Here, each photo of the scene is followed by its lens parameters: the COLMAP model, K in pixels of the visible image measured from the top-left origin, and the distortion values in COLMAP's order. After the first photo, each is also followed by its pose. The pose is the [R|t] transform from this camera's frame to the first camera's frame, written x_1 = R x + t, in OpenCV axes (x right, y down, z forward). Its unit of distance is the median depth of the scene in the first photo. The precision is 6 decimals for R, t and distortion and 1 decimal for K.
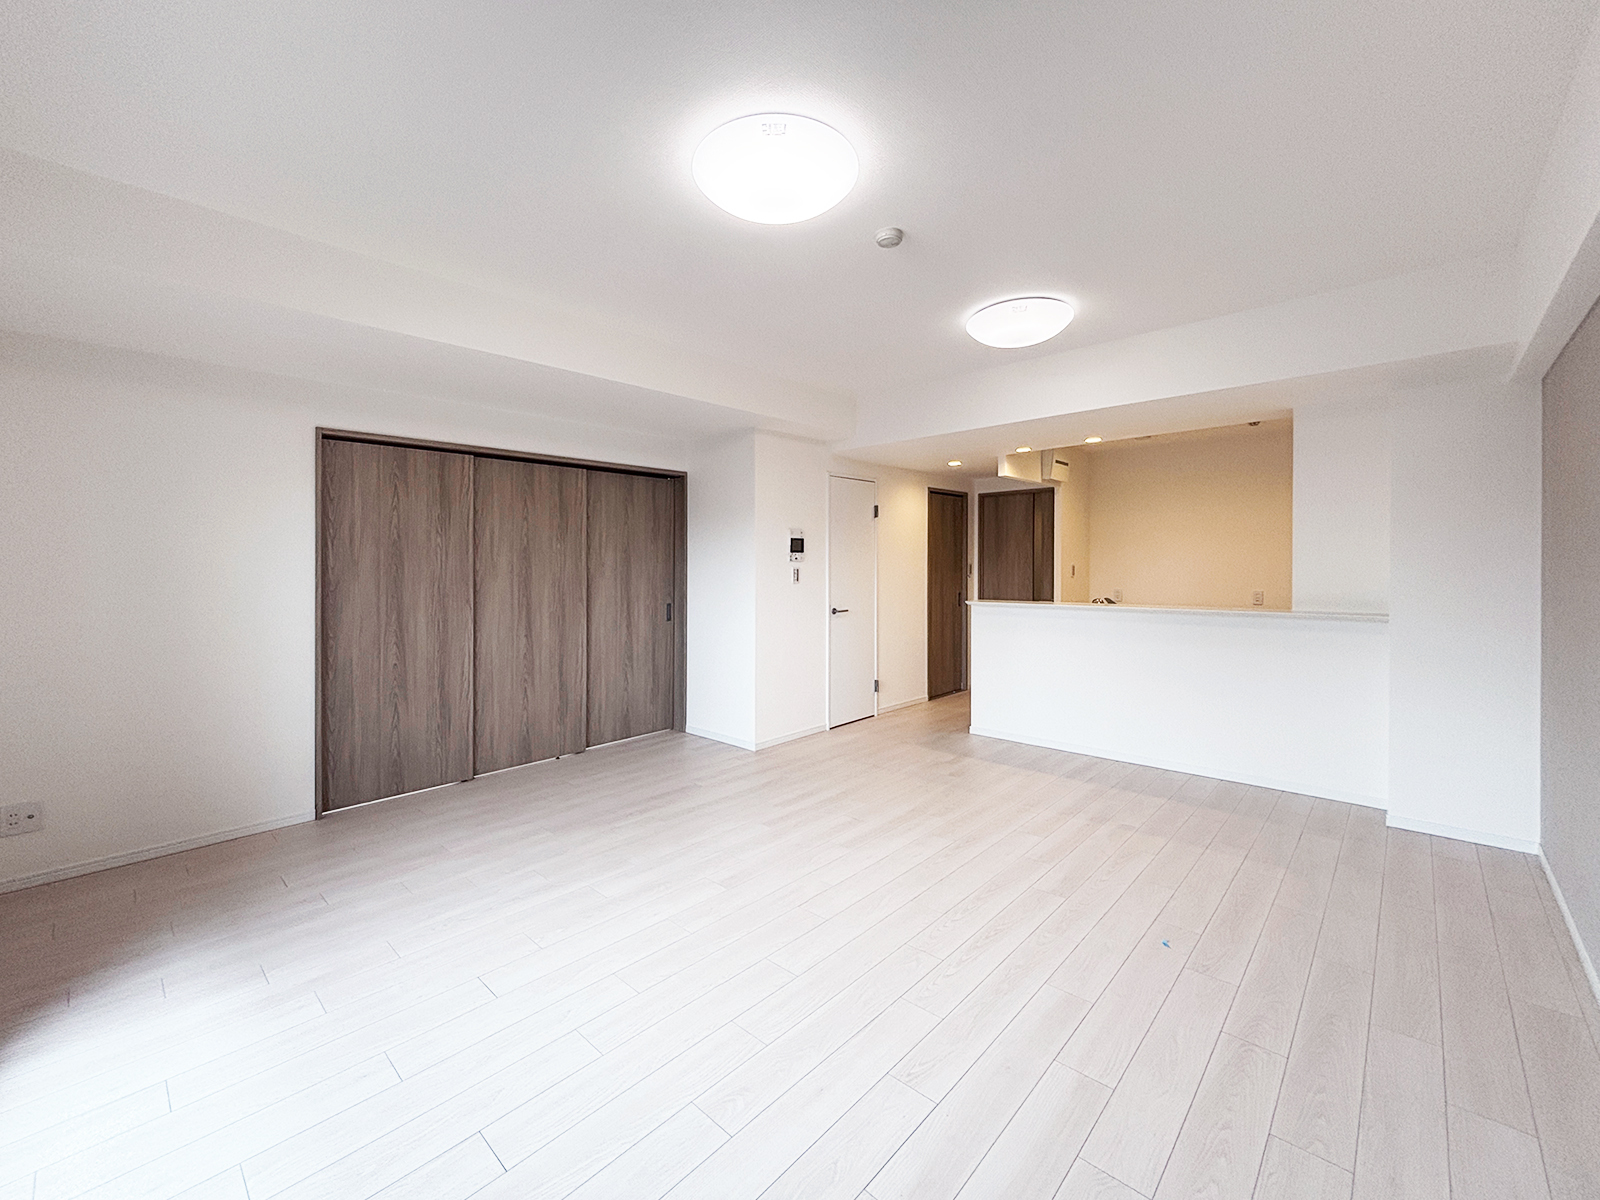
lens RADIAL K [[655.3, 0, 798.0], [0, 655.3, 574.0], [0, 0, 1]] dist [0.000265, -0.000017]
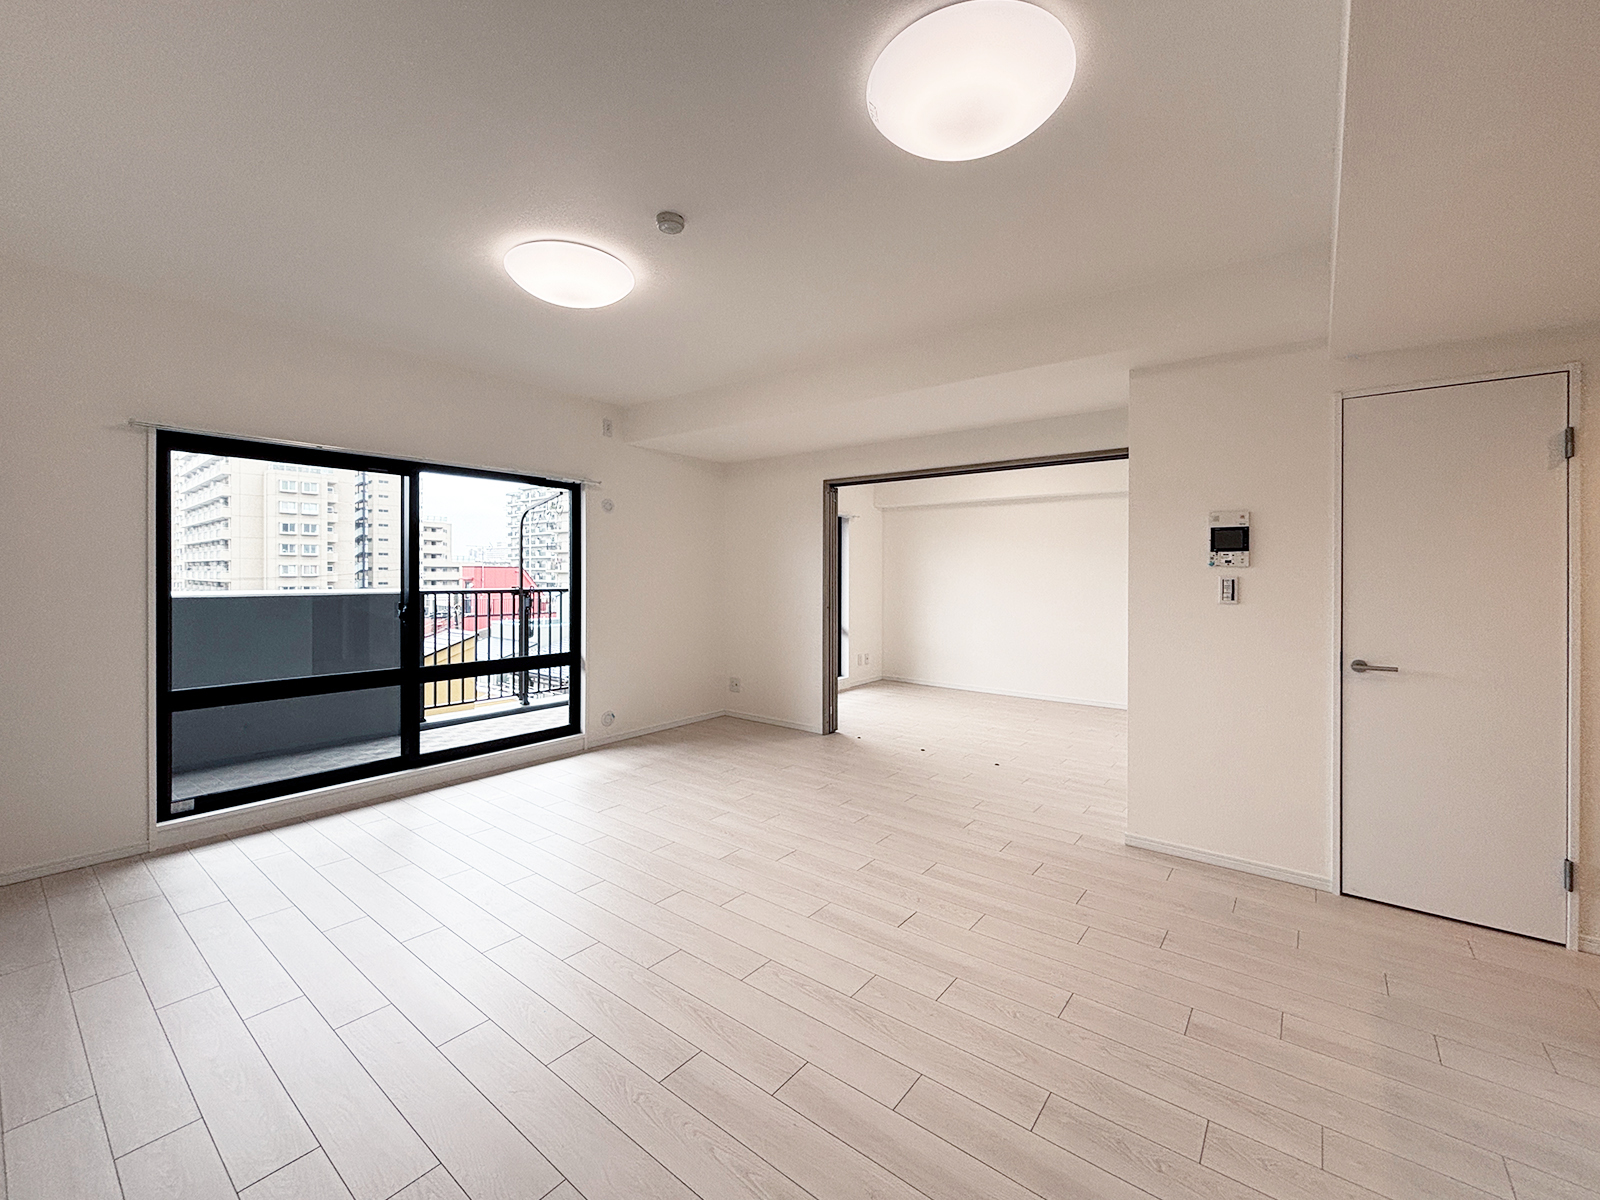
lens RADIAL K [[655.3, 0, 798.0], [0, 655.3, 574.0], [0, 0, 1]] dist [0.000265, -0.000017]
pose [[0.083904, 0.001261, -0.996473, 0.555580], [-0.020461, 0.999791, -0.000458, -0.004288], [0.996264, 0.020427, 0.083913, 0.559611]]
